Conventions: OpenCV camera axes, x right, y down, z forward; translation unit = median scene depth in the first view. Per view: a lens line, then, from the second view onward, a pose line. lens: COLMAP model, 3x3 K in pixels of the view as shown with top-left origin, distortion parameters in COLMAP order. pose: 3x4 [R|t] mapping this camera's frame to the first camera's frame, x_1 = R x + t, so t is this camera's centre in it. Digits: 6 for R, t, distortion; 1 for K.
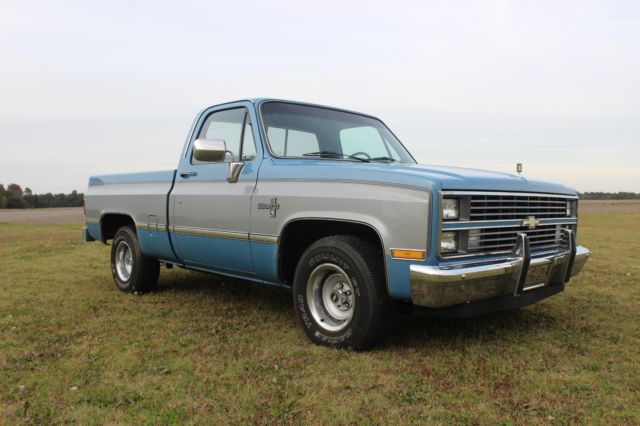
lens RADIAL K [[584.0, 0, 328.9], [0, 584.0, 203.4], [0, 0, 1]] dist [-0.089265, 0.000000]
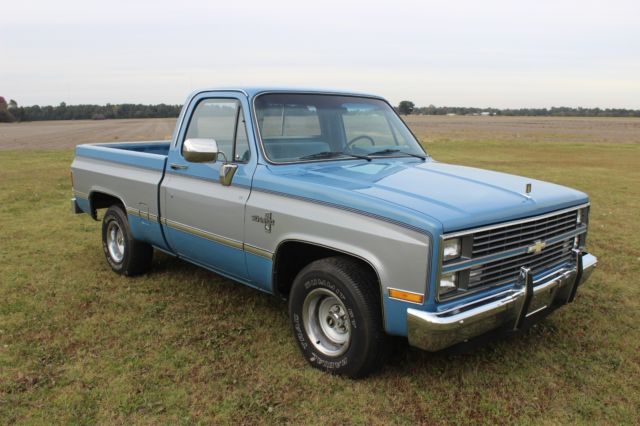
lens RADIAL K [[611.7, 0, 330.1], [0, 611.7, 215.5], [0, 0, 1]] dist [-0.076933, 0.000000]
pose [[0.999938, 0.010376, -0.004007, 0.010502], [-0.009551, 0.985625, 0.168680, -0.180706], [0.005699, -0.168631, 0.985663, 0.016622]]
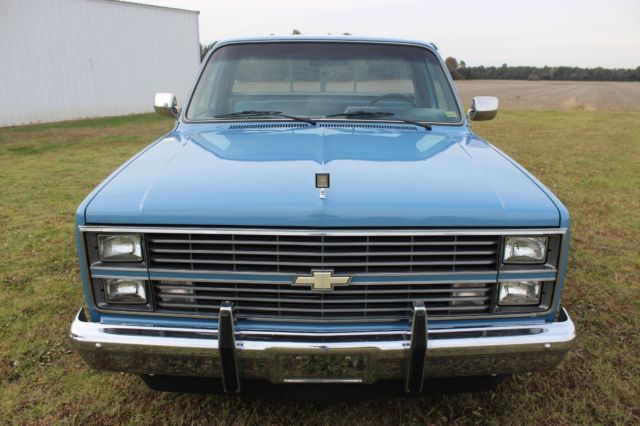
lens RADIAL K [[559.8, 0, 323.2], [0, 559.8, 208.1], [0, 0, 1]] dist [-0.124204, 0.023964]
pose [[0.716427, 0.171682, -0.676208, 0.701690], [-0.002874, 0.969967, 0.243220, -0.169412], [0.697656, -0.172306, 0.695404, 0.611433]]
